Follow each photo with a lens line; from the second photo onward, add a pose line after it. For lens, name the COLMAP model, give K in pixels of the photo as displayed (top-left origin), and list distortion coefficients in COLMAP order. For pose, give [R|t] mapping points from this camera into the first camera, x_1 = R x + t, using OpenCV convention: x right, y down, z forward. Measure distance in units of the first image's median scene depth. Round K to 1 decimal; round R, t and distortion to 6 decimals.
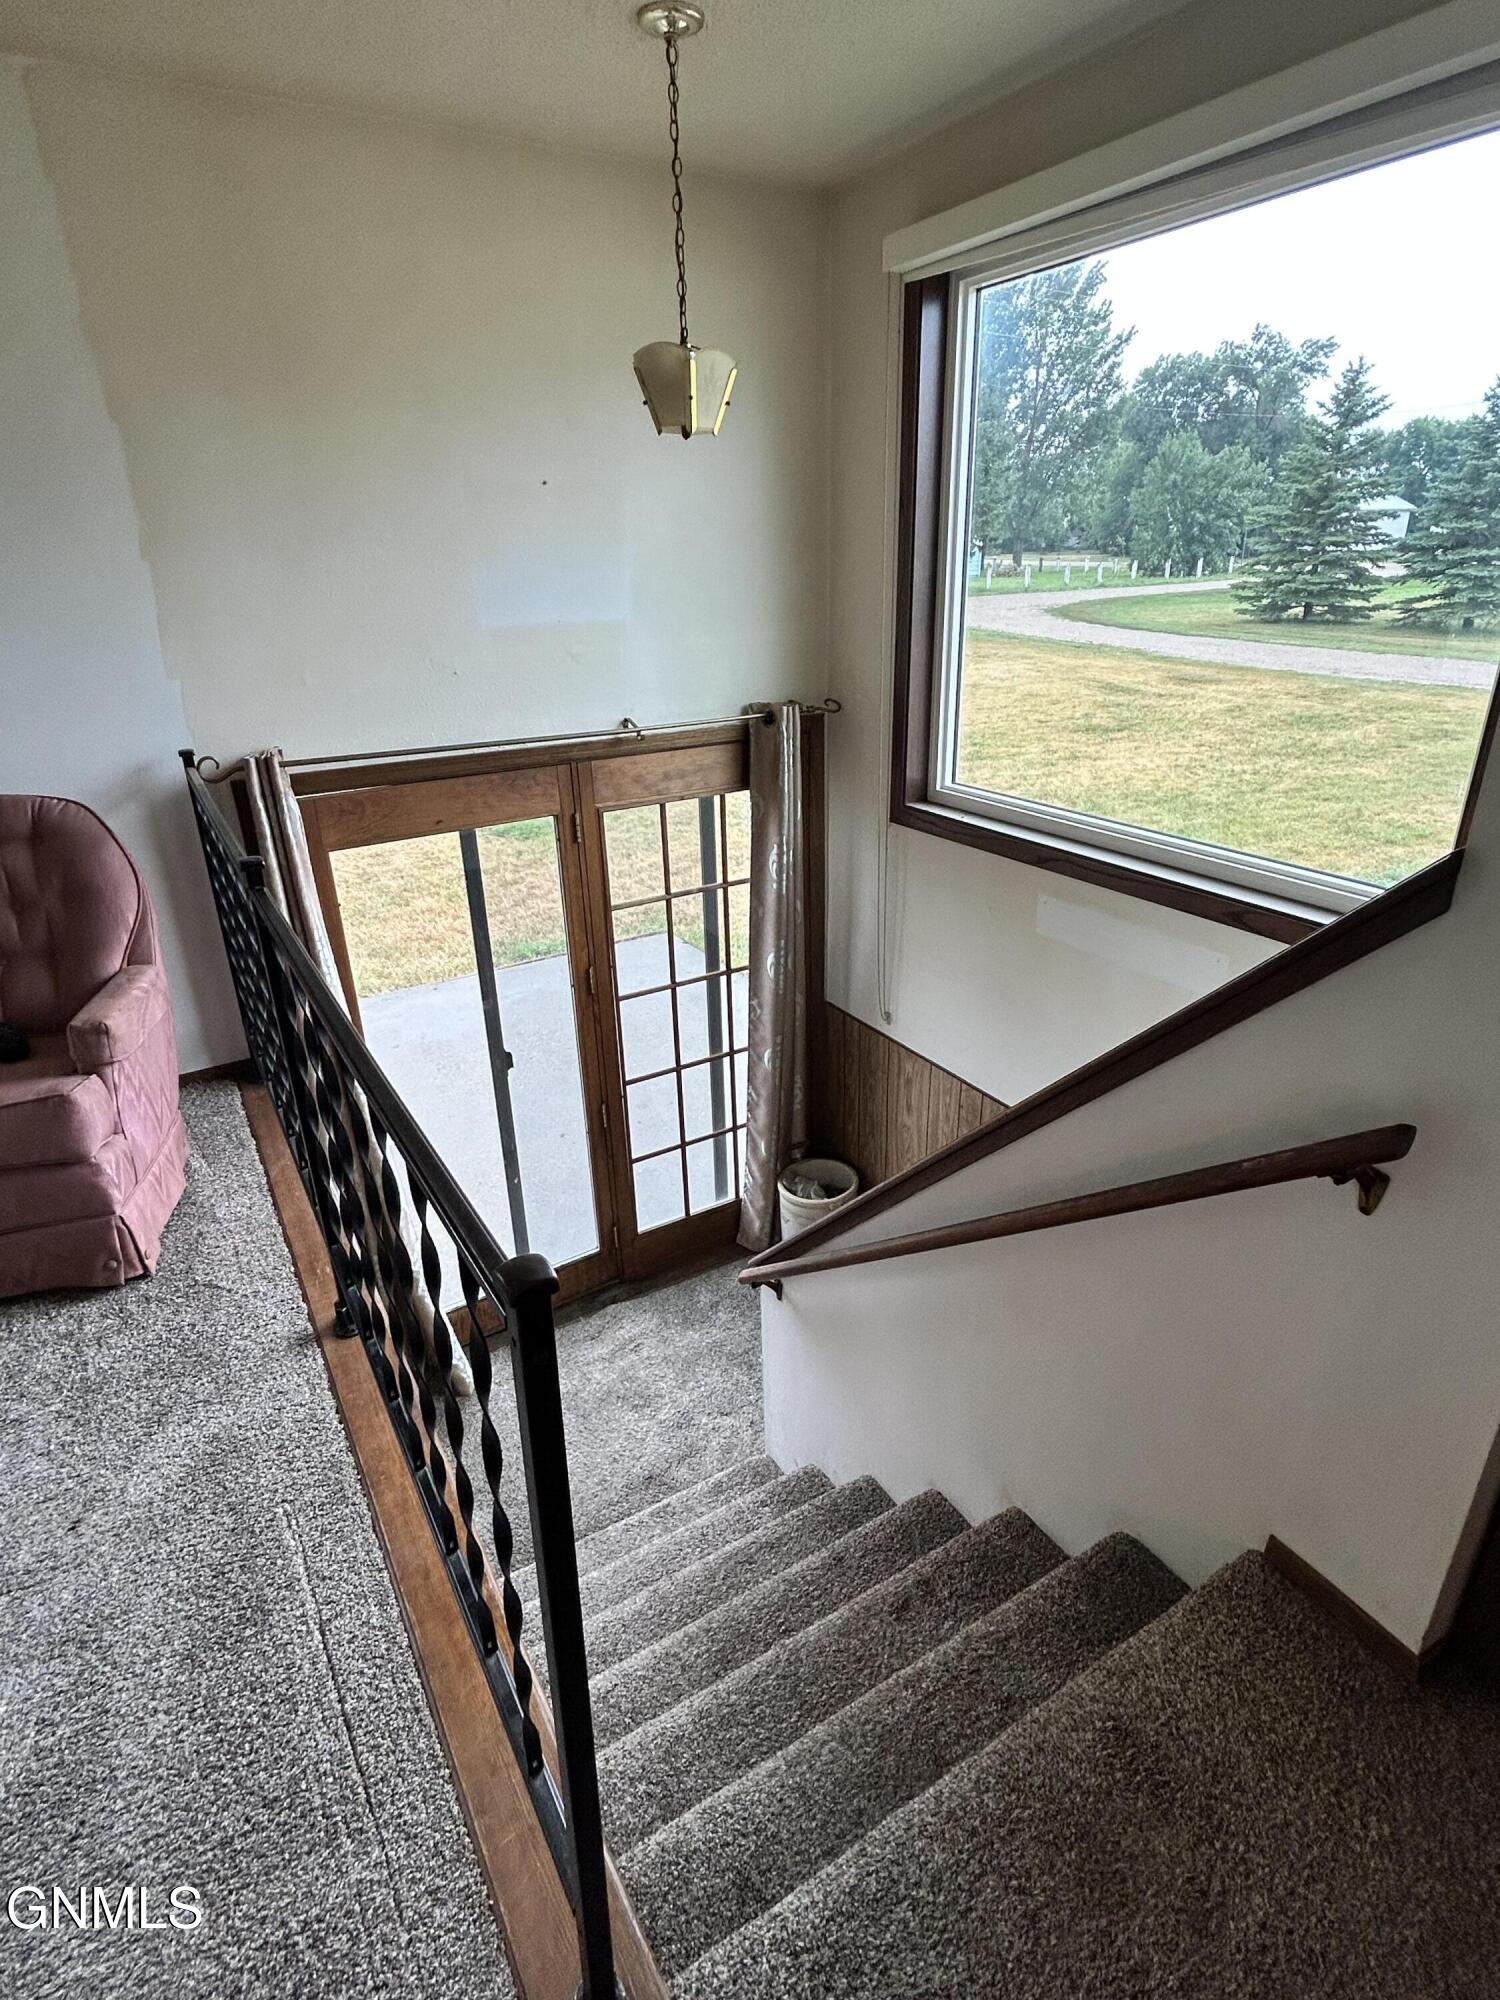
lens RADIAL K [[1030.3, 0, 757.6], [0, 1030.3, 1005.2], [0, 0, 1]] dist [0.000424, 0.000233]
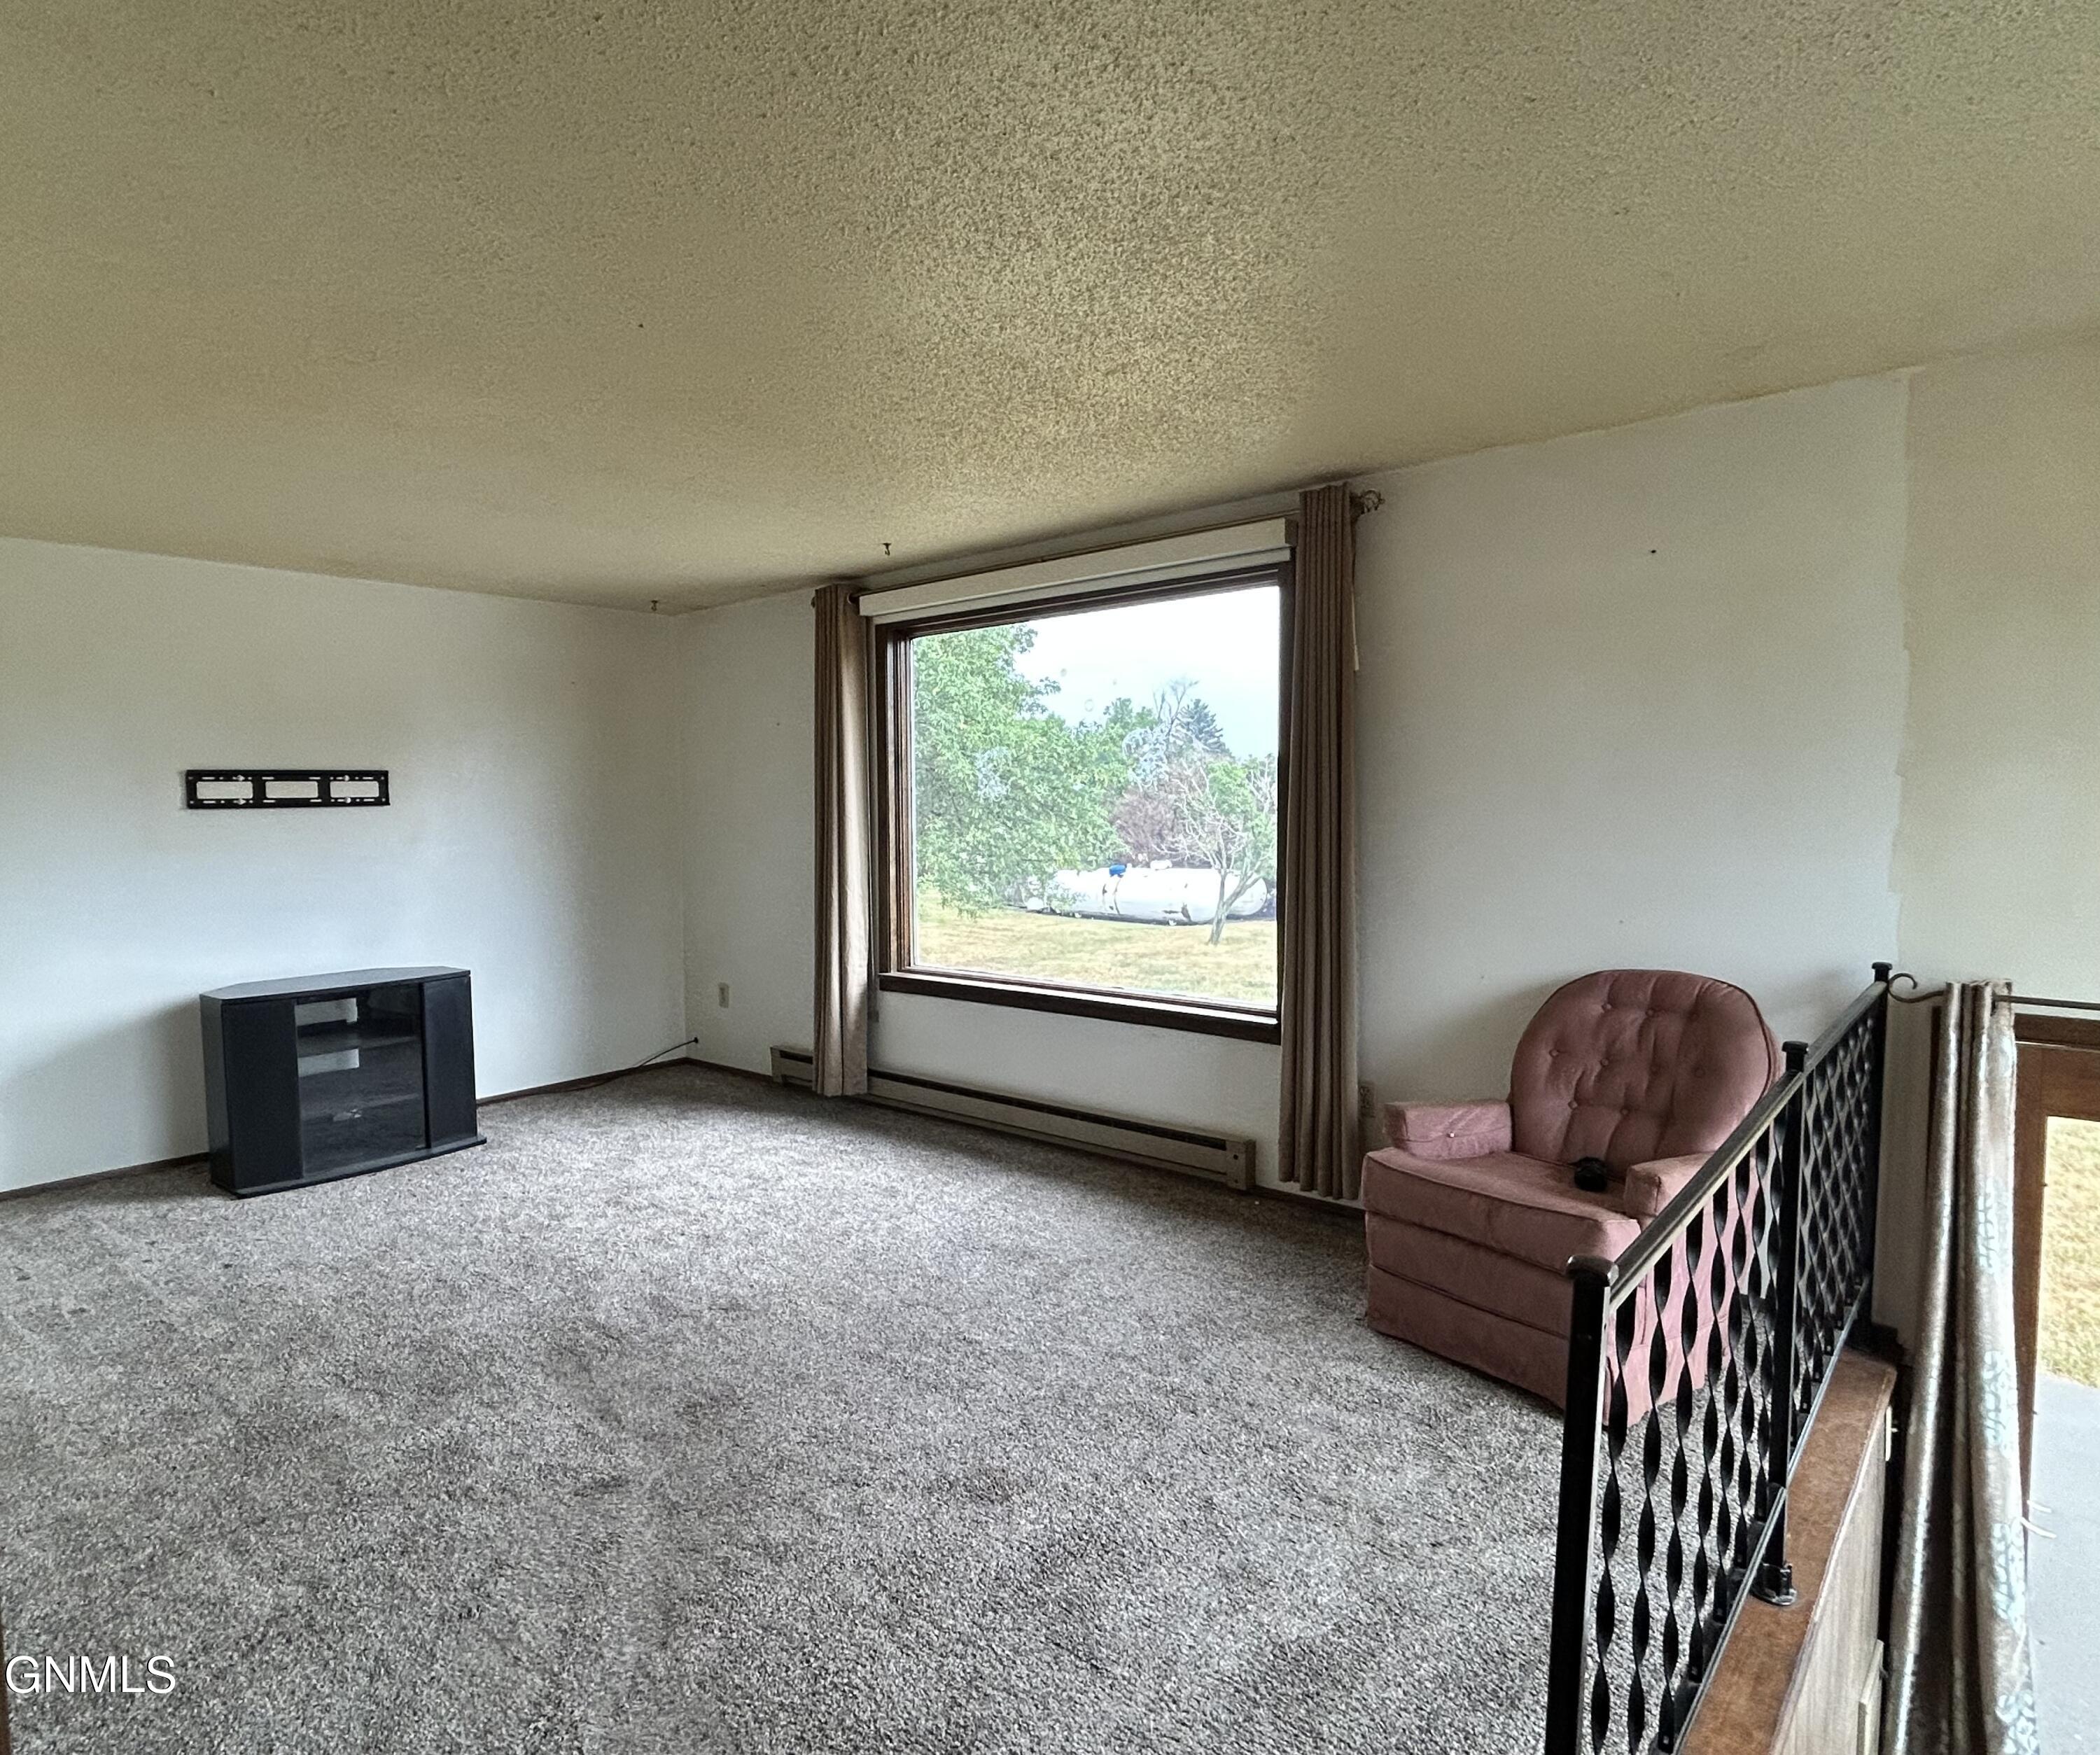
lens RADIAL K [[1205.7, 0, 924.6], [0, 1205.7, 884.1], [0, 0, 1]] dist [-0.000238, -0.001640]
pose [[0.261456, 0.086846, -0.961300, 0.355128], [-0.386417, 0.922067, -0.021796, 0.062095], [0.884490, 0.377161, 0.274639, -0.132432]]
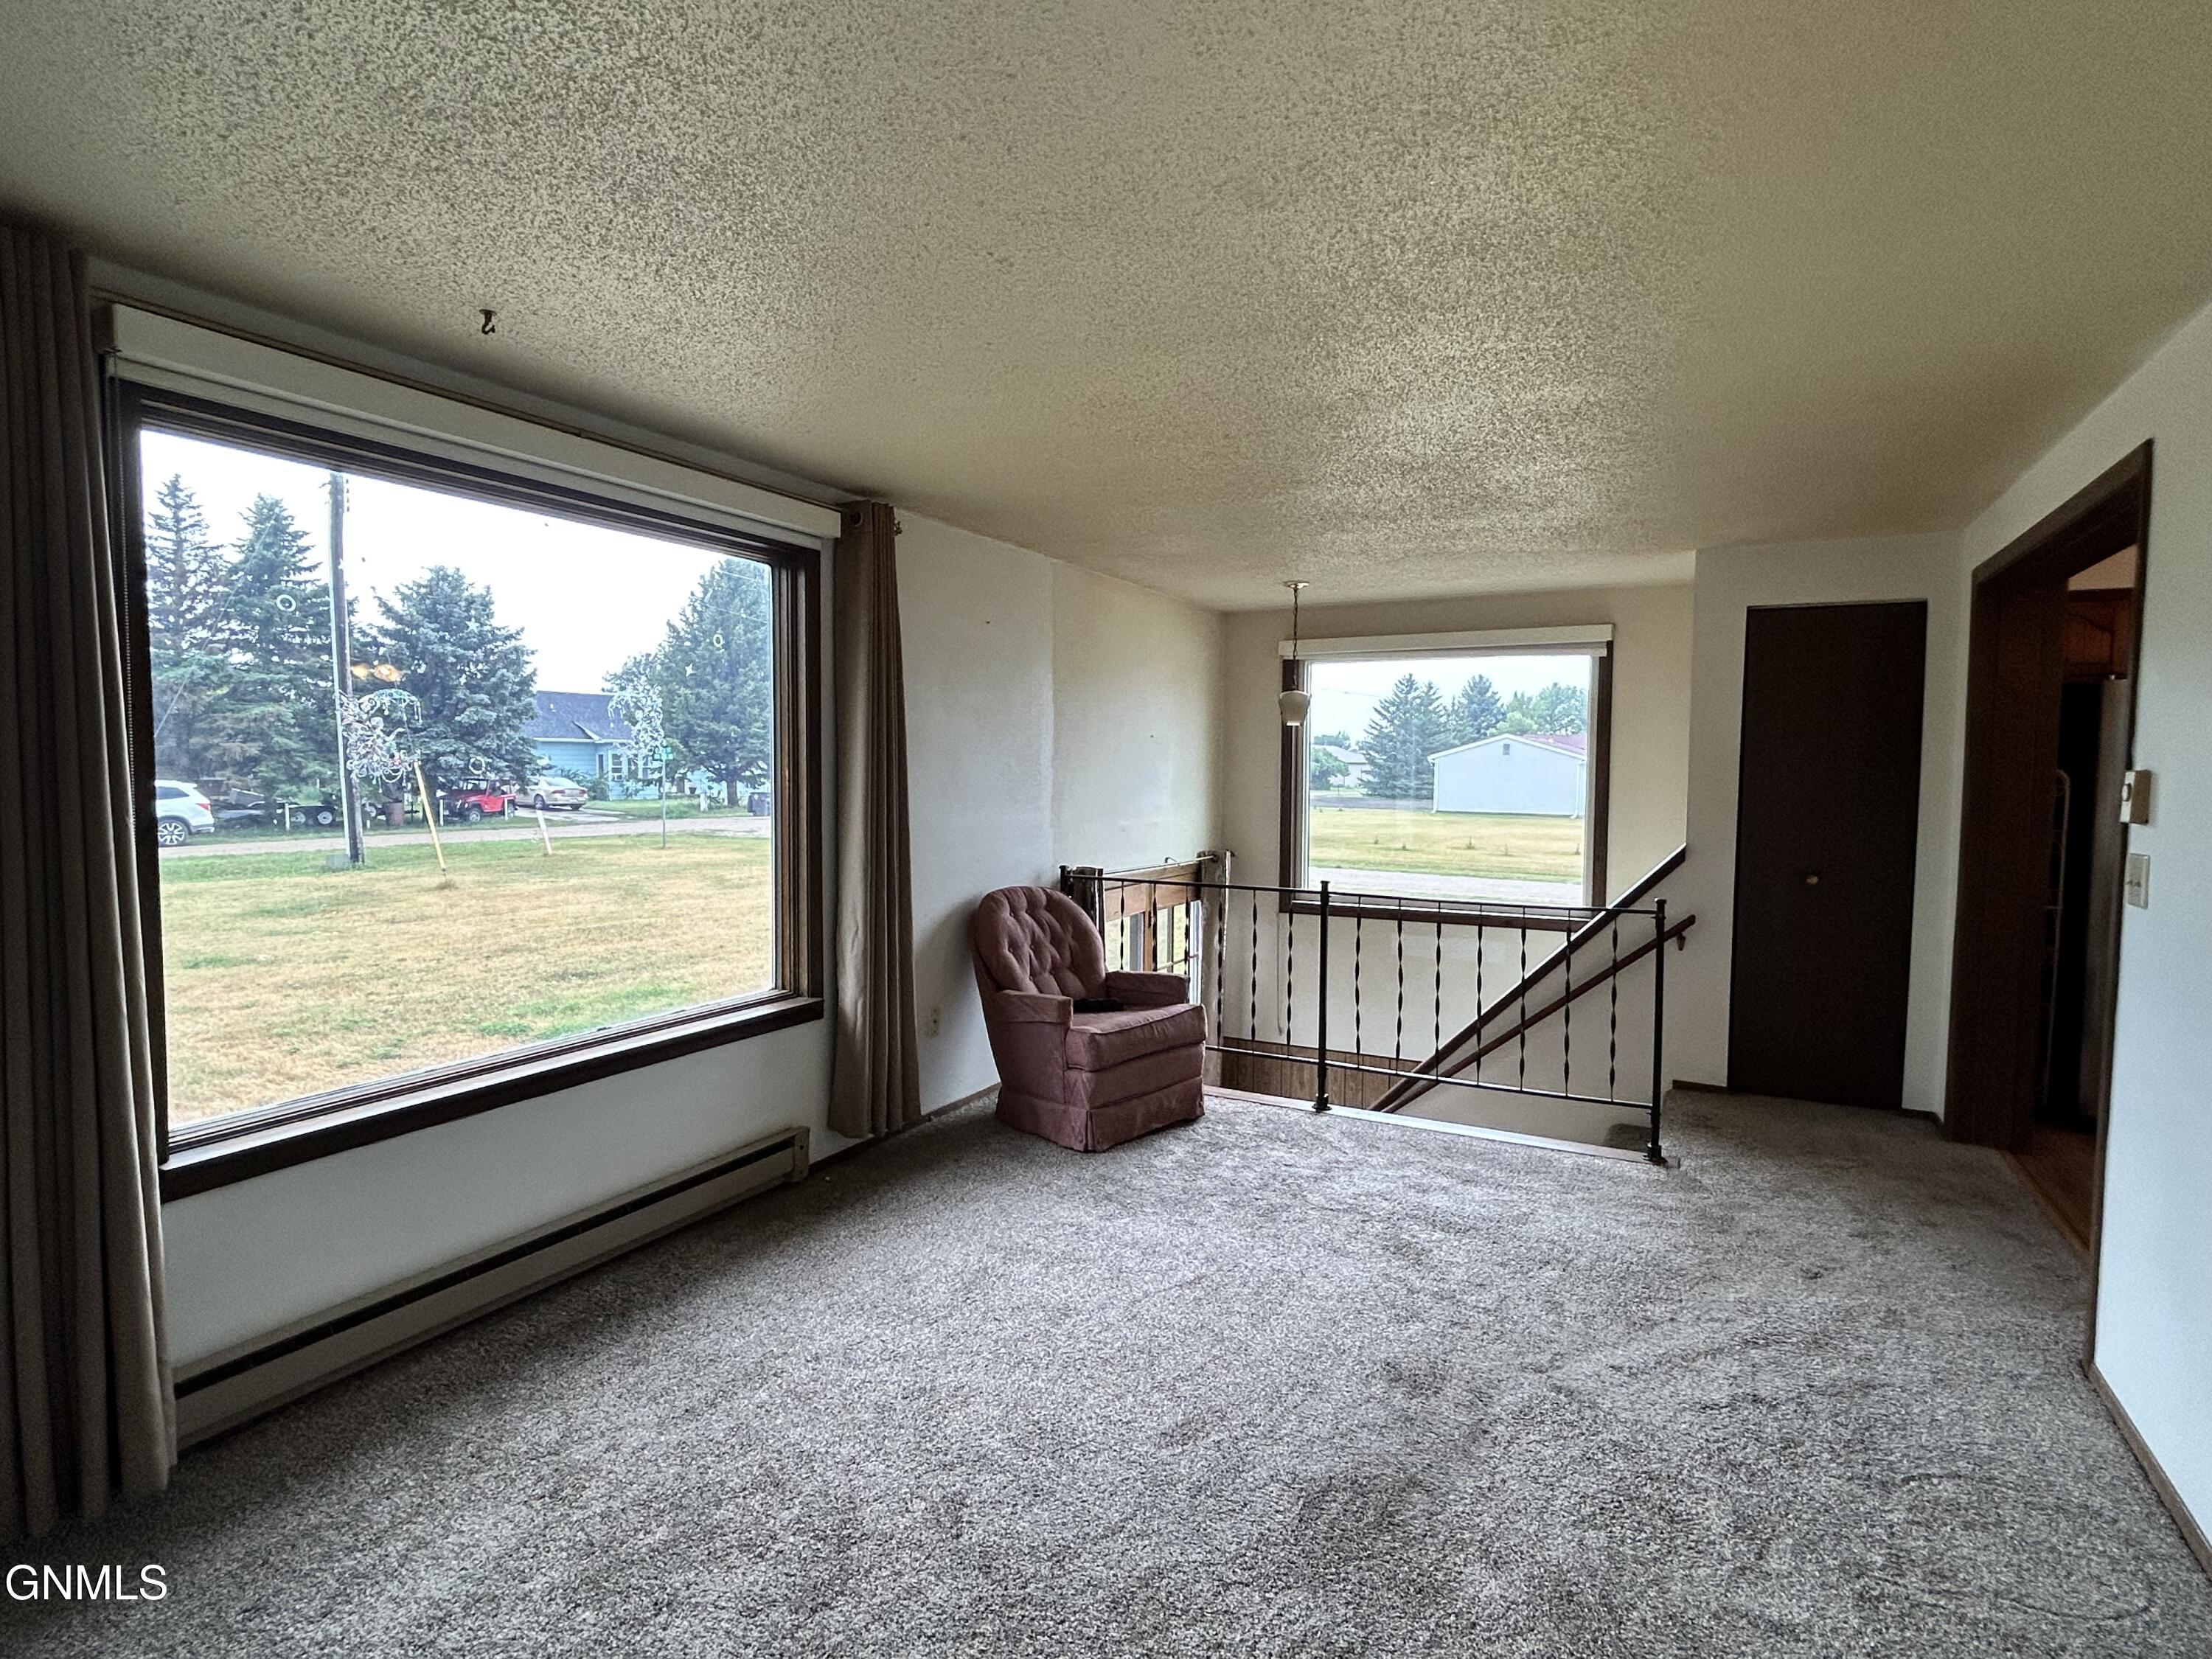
lens RADIAL K [[1139.5, 0, 1111.8], [0, 1139.5, 842.8], [0, 0, 1]] dist [0.000424, 0.000233]
pose [[0.861878, -0.005019, 0.507091, -2.031863], [0.180555, 0.937461, -0.297602, 0.437311], [-0.473884, 0.348055, 0.808883, -0.900311]]
